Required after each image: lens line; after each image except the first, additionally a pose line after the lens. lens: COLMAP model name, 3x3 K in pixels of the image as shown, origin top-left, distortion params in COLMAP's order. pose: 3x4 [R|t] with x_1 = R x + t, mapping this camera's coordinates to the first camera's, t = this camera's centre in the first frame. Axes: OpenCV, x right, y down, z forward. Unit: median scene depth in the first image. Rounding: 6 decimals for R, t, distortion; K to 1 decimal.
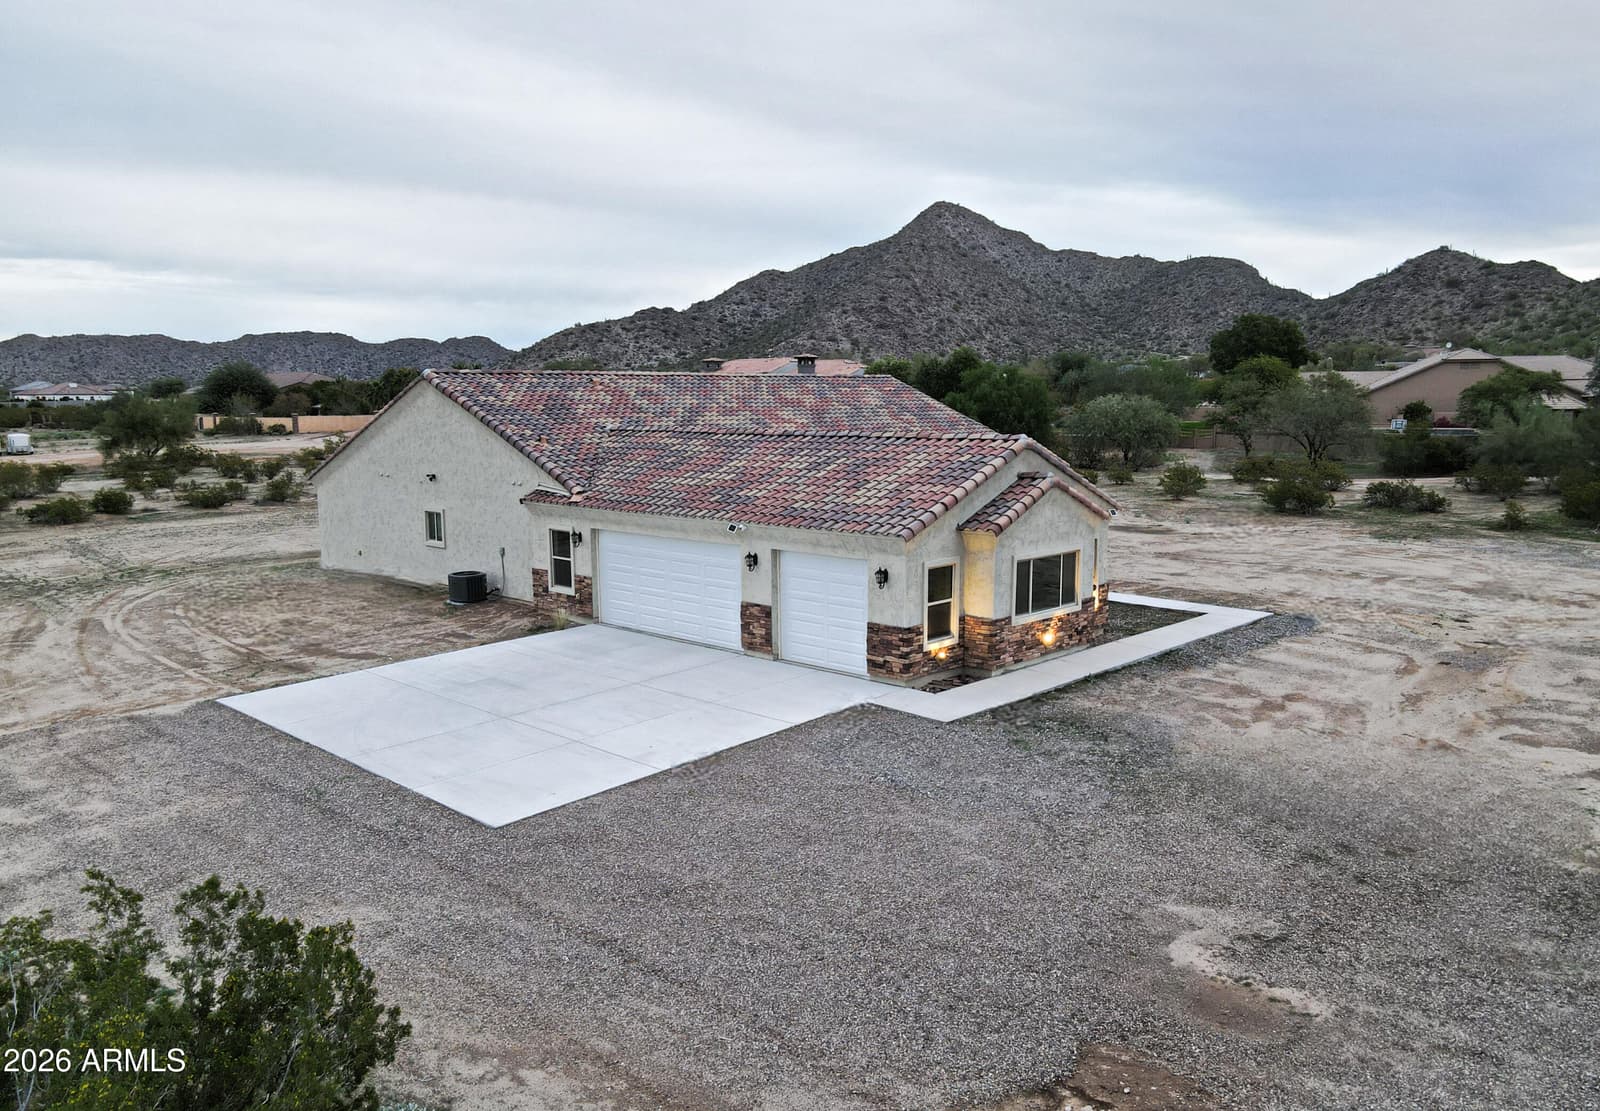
lens RADIAL K [[1300.8, 0, 716.0], [0, 1300.8, 556.6], [0, 0, 1]] dist [0.096408, 0.000597]
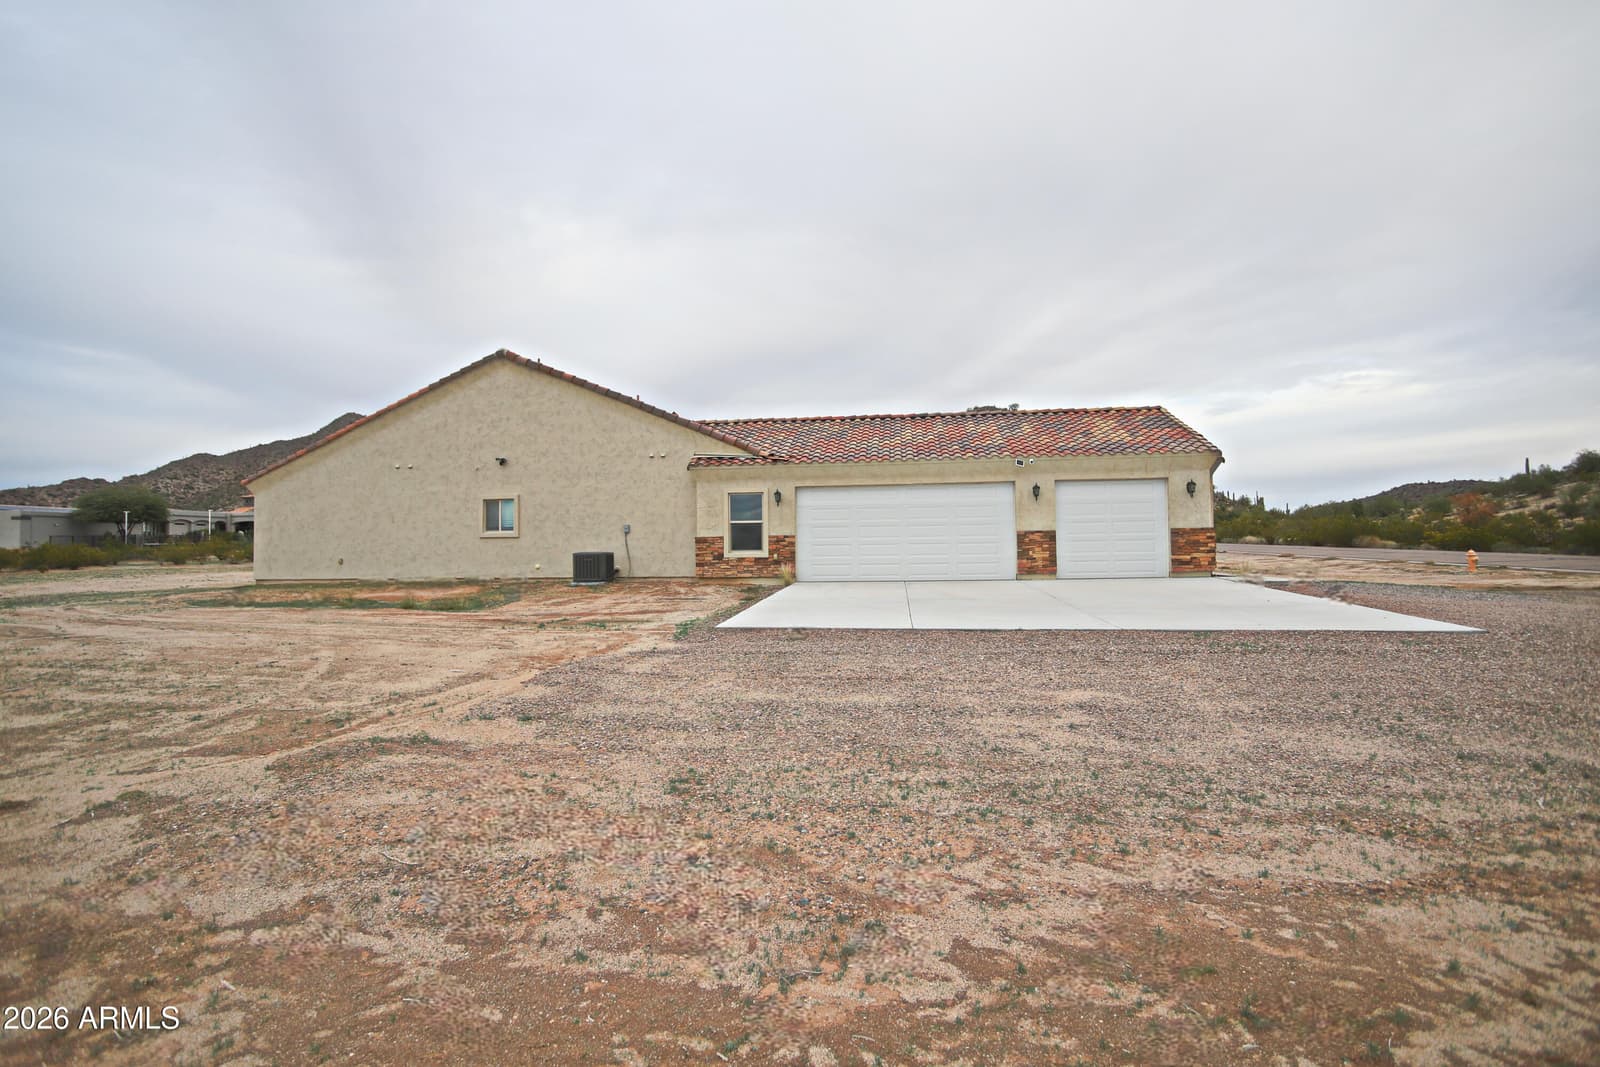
lens RADIAL K [[874.3, 0, 826.5], [0, 874.3, 532.3], [0, 0, 1]] dist [-0.041491, 0.001839]
pose [[0.765100, 0.012701, 0.643786, -0.511088], [0.086816, 0.988642, -0.122680, 0.098405], [-0.638032, 0.149754, 0.755307, 0.467292]]
